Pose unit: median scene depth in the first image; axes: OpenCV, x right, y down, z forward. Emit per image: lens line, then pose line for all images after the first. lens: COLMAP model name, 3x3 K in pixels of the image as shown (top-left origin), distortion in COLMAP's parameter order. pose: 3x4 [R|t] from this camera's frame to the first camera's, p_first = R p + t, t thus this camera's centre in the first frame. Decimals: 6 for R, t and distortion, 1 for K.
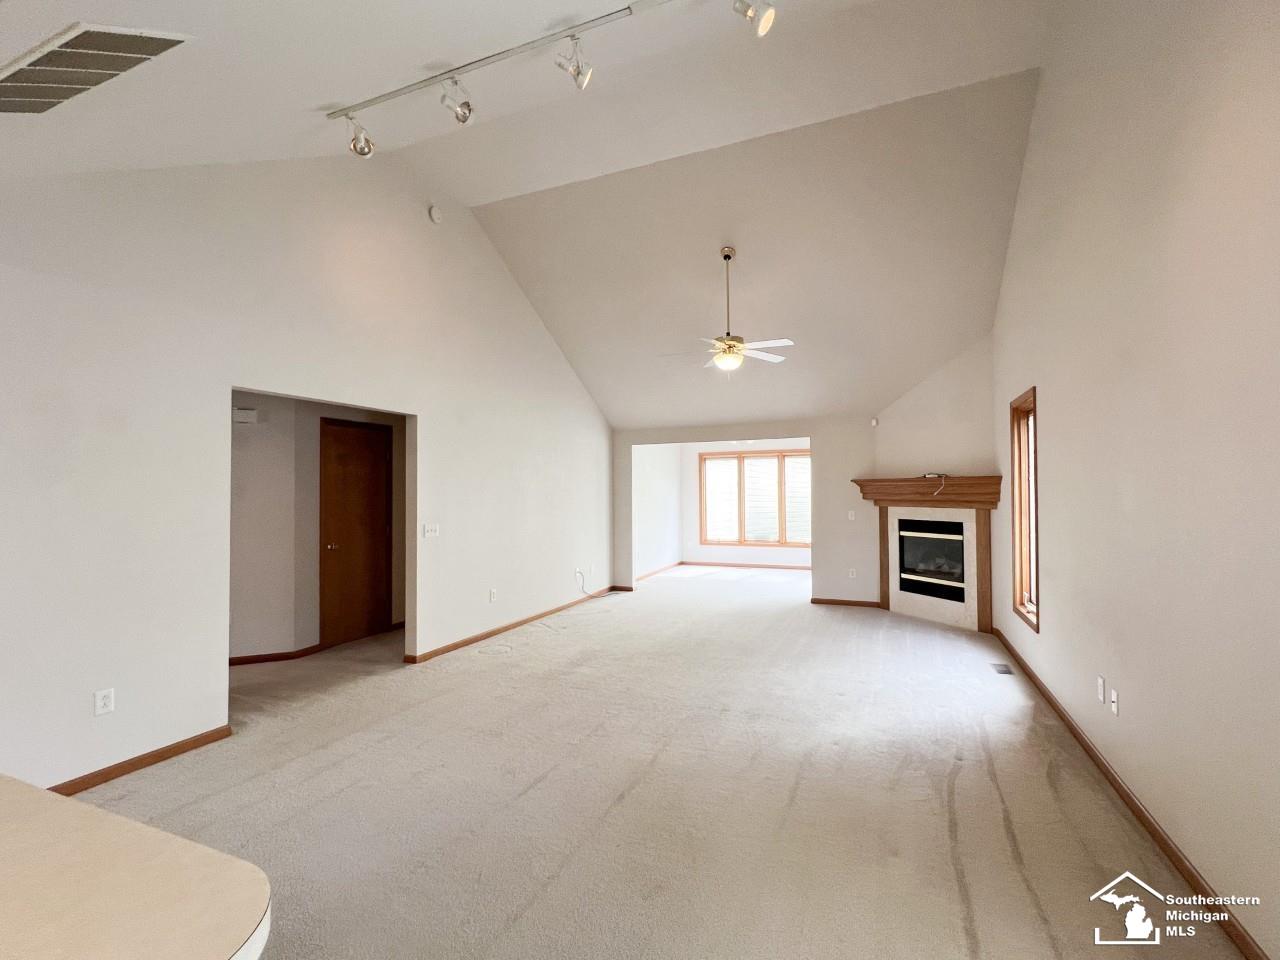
lens RADIAL K [[587.6, 0, 636.5], [0, 587.6, 475.7], [0, 0, 1]] dist [-0.000783, -0.000036]
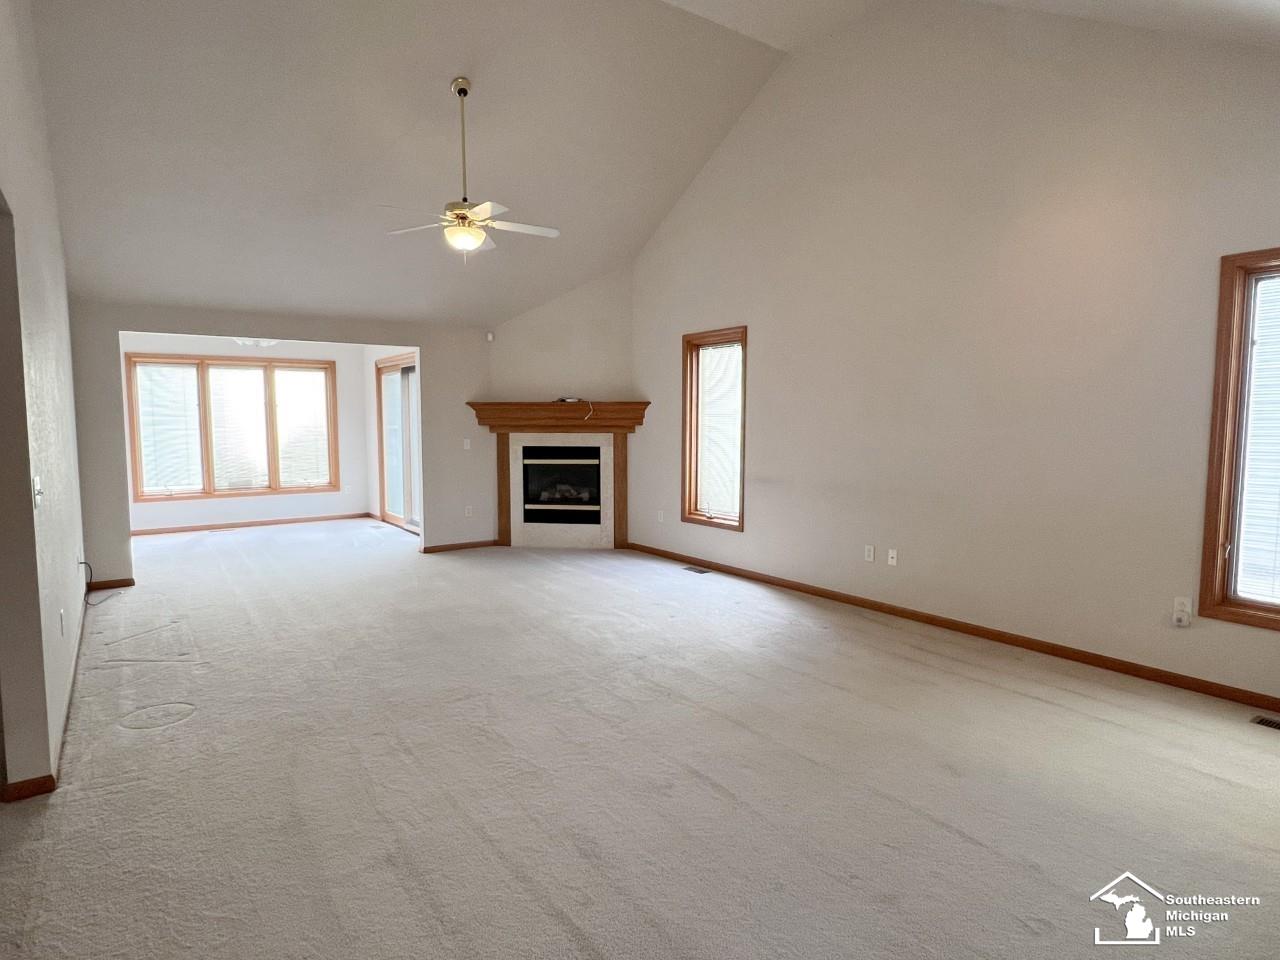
lens RADIAL K [[720.9, 0, 641.0], [0, 720.9, 481.3], [0, 0, 1]] dist [-0.007019, -0.001176]
pose [[0.521502, -0.067810, 0.850551, -0.424985], [-0.024799, 0.995211, 0.094548, 0.017073], [-0.852890, -0.070400, 0.517323, 0.255128]]
